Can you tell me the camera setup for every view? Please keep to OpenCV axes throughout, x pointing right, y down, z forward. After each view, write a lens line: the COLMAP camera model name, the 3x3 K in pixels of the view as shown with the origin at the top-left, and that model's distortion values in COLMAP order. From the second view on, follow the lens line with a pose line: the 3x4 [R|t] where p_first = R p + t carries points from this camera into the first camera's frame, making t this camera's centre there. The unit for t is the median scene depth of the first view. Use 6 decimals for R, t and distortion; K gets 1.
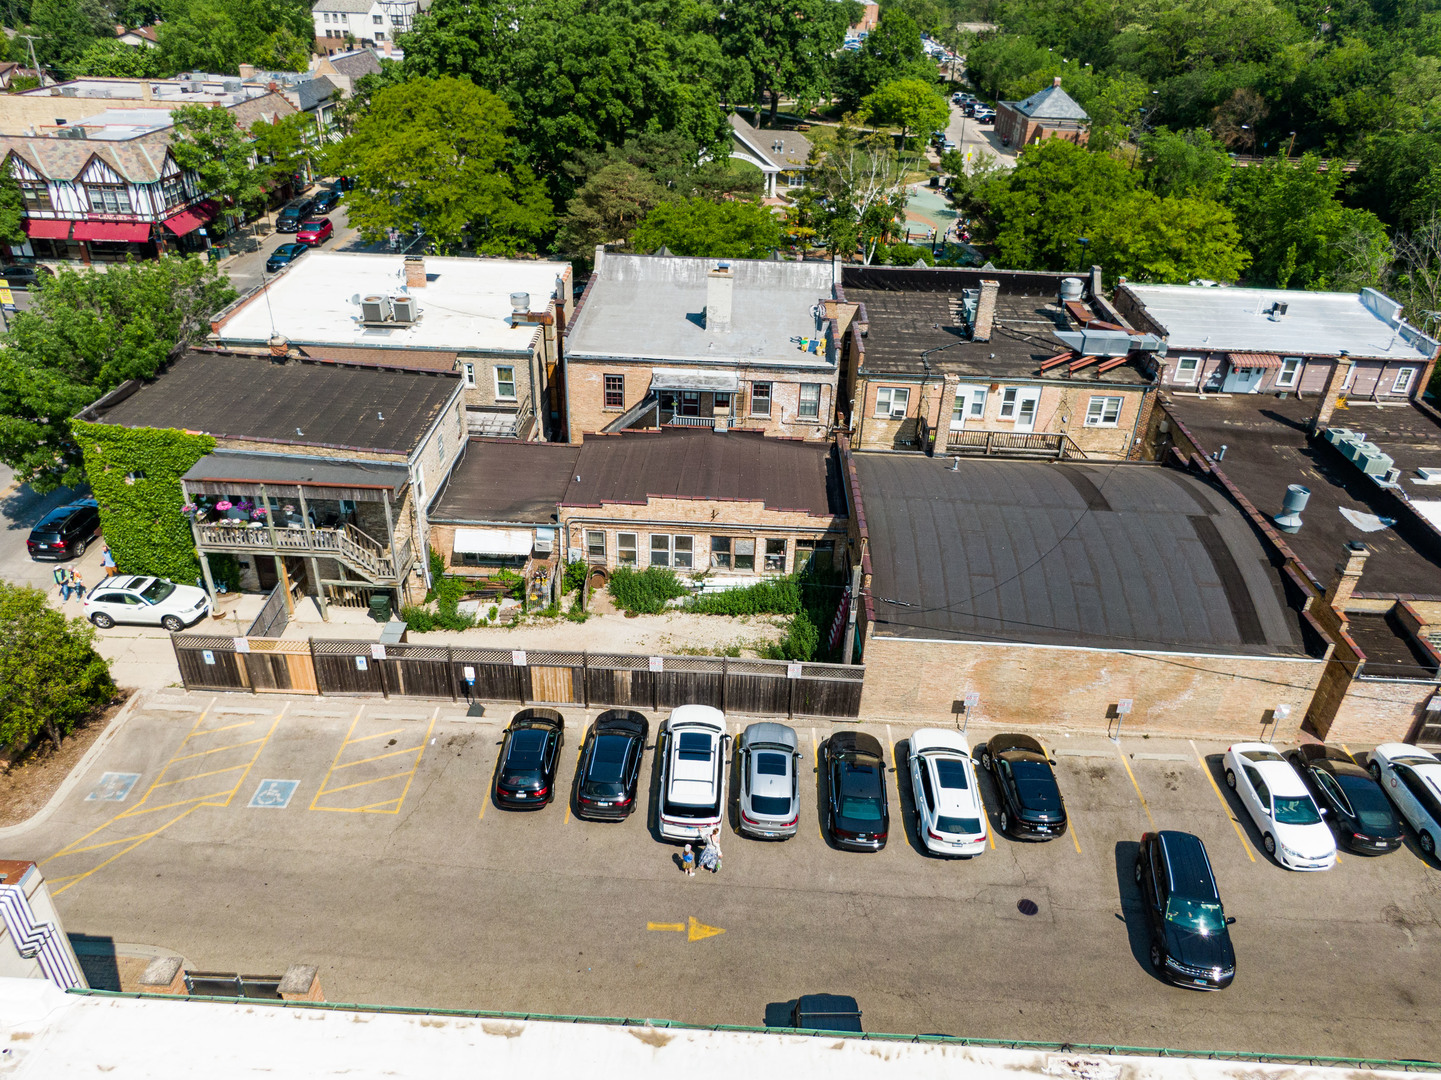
lens RADIAL K [[1020.5, 0, 720.5], [0, 1020.5, 540.0], [0, 0, 1]] dist [0.024841, -0.038639]
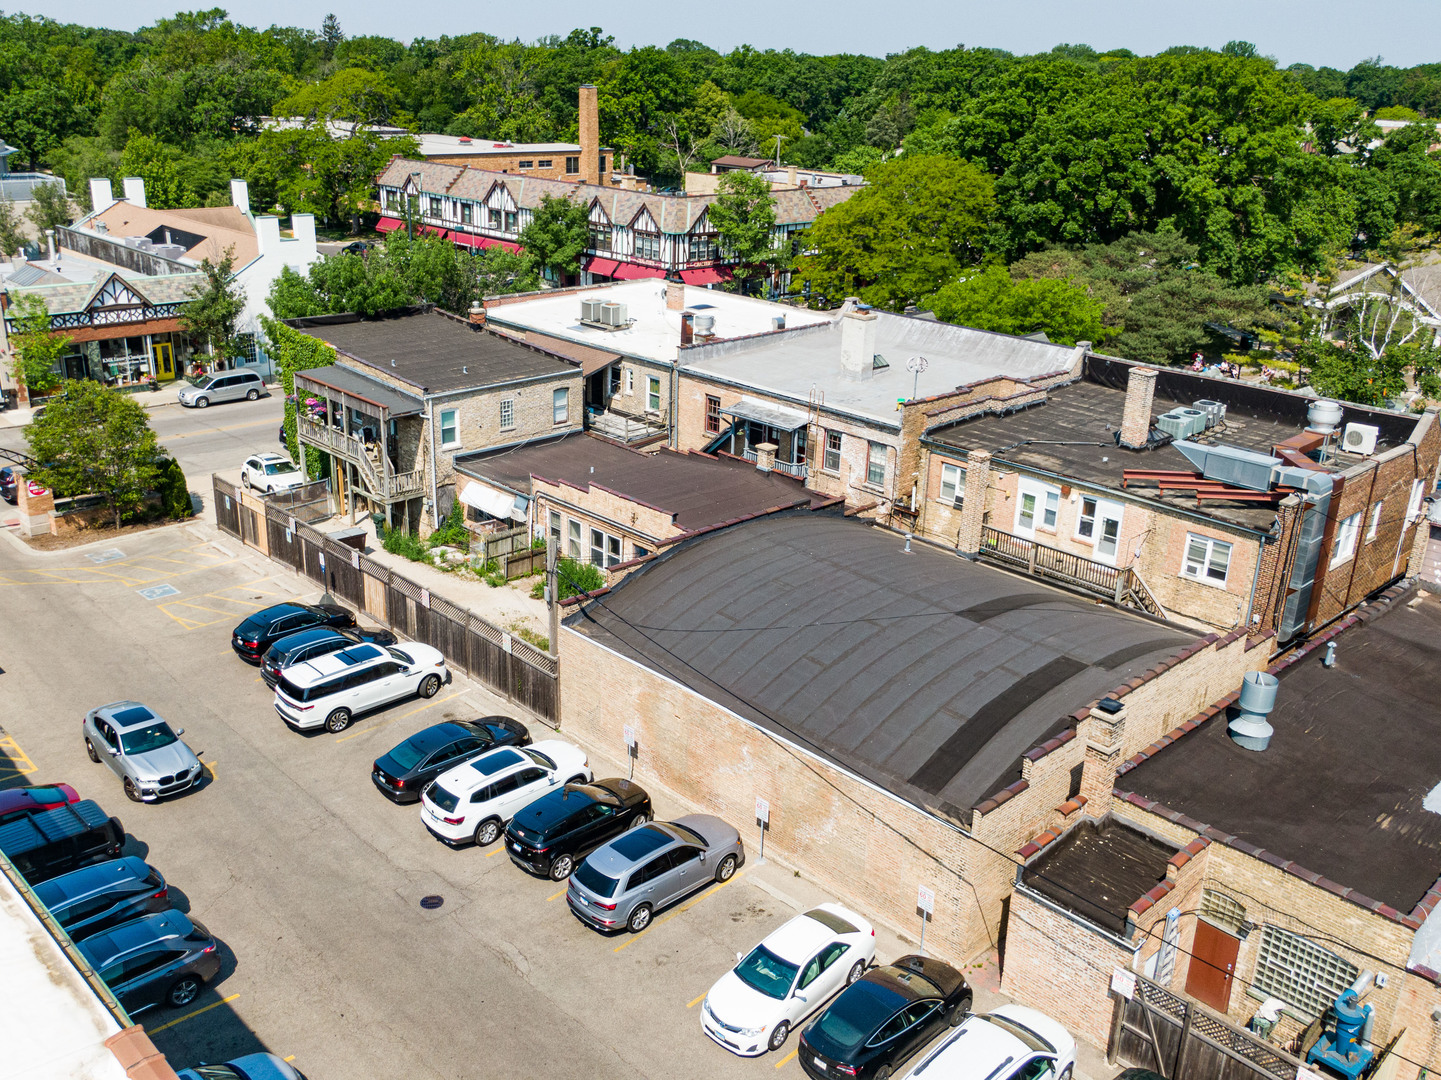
lens RADIAL K [[1301.9, 0, 720.5], [0, 1301.9, 540.0], [0, 0, 1]] dist [0.012039, 0.003647]
pose [[0.723673, 0.231813, -0.650046, 0.709507], [-0.358773, 0.930987, -0.067410, 0.038456], [0.589558, 0.282002, 0.756899, 0.141728]]
